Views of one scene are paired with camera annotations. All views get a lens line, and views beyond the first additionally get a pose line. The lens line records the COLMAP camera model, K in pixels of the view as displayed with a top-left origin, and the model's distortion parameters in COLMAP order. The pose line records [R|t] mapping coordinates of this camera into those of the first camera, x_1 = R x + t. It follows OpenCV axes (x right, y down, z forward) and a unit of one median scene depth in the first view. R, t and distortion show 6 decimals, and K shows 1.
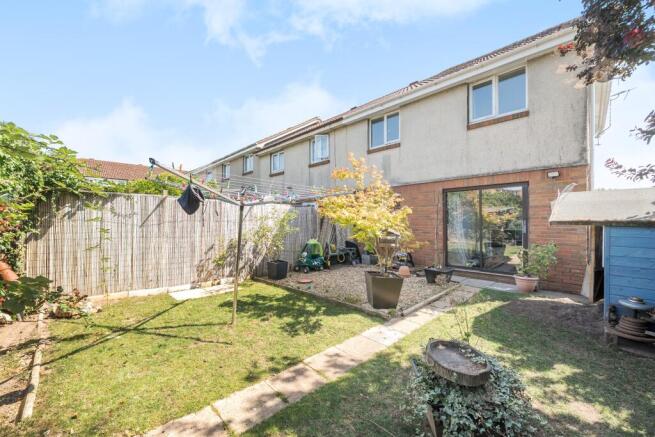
lens RADIAL K [[253.1, 0, 327.5], [0, 253.1, 218.5], [0, 0, 1]] dist [0.000925, 0.000105]
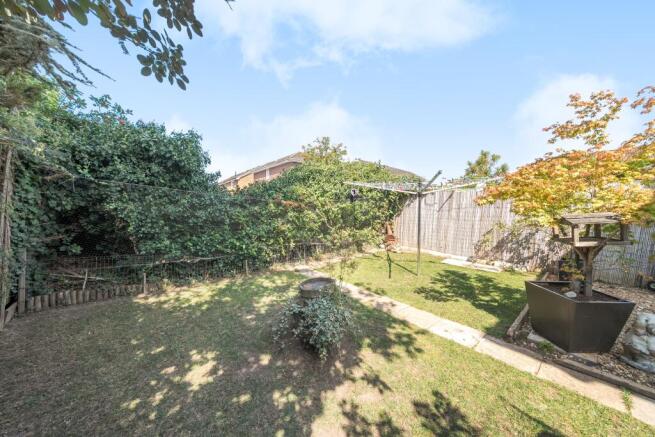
lens RADIAL K [[224.7, 0, 327.5], [0, 224.7, 218.5], [0, 0, 1]] dist [-0.001323, -0.000102]
pose [[-0.079894, 0.025809, -0.996469, 0.750854], [0.001066, 0.999666, 0.025807, 0.042861], [0.996803, 0.000999, -0.079895, 0.473158]]
